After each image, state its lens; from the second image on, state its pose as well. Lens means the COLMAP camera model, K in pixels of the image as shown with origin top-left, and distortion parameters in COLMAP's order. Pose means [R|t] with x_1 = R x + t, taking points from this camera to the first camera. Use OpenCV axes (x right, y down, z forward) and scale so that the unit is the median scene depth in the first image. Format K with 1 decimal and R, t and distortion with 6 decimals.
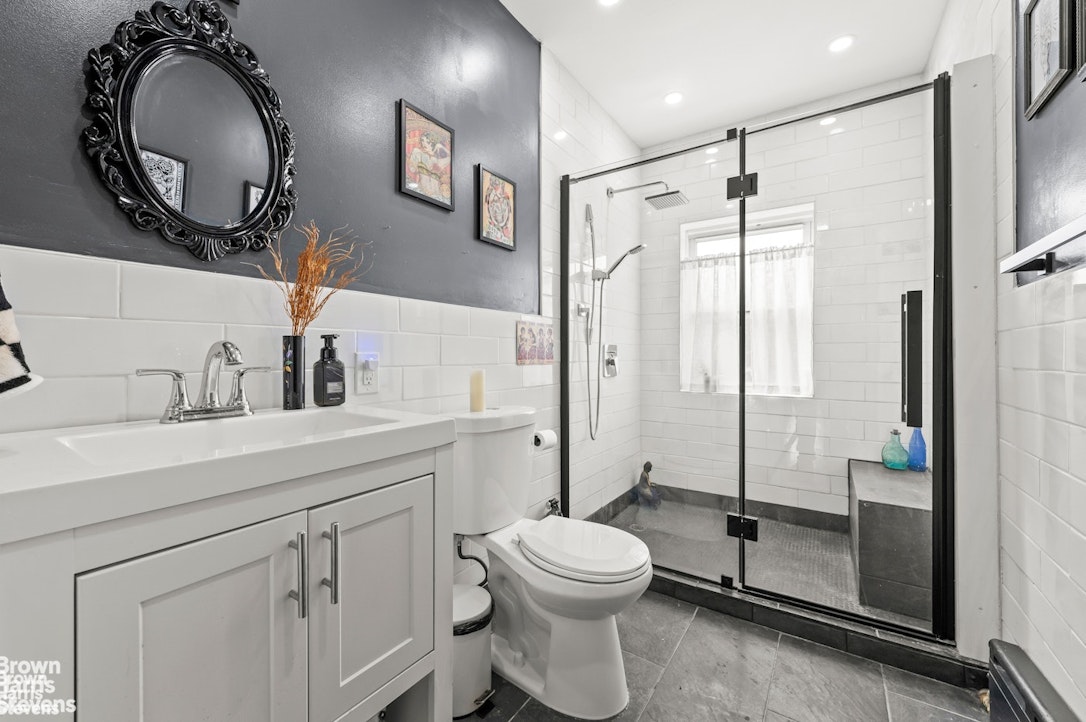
lens RADIAL K [[438.9, 0, 538.2], [0, 438.9, 367.3], [0, 0, 1]] dist [0.000883, 0.000227]
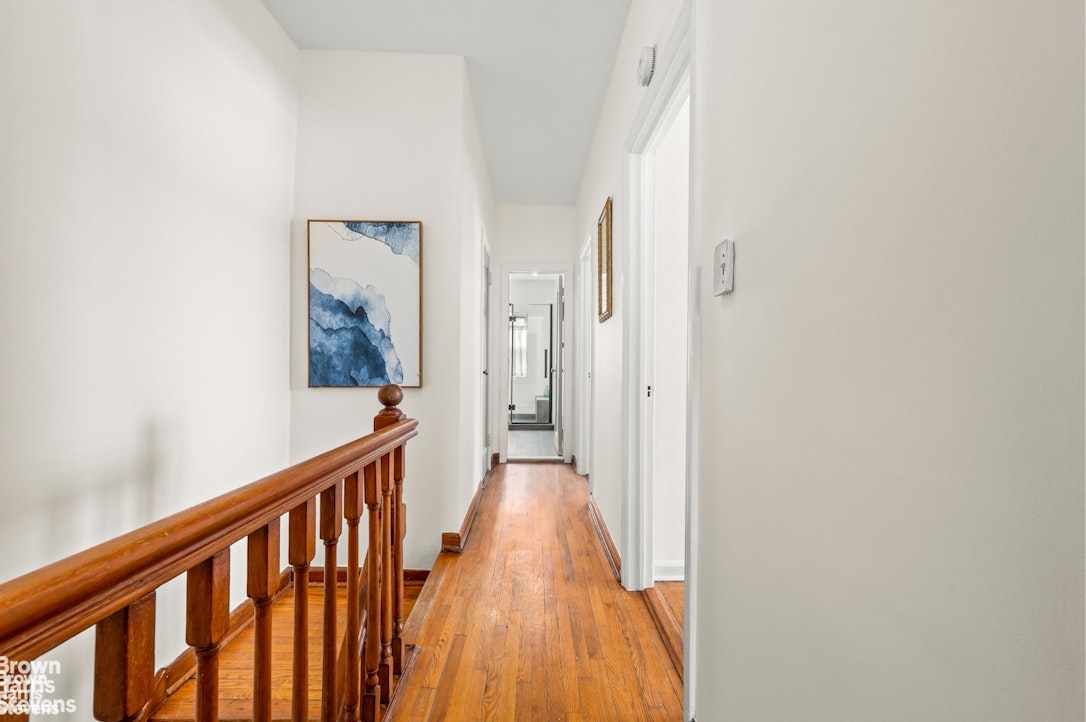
lens RADIAL K [[438.9, 0, 538.2], [0, 438.9, 367.3], [0, 0, 1]] dist [0.000883, 0.000227]
pose [[0.823604, 0.006778, 0.567125, -1.861376], [-0.004125, 0.999974, -0.005960, 0.046441], [-0.567150, 0.002569, 0.823610, -2.786202]]
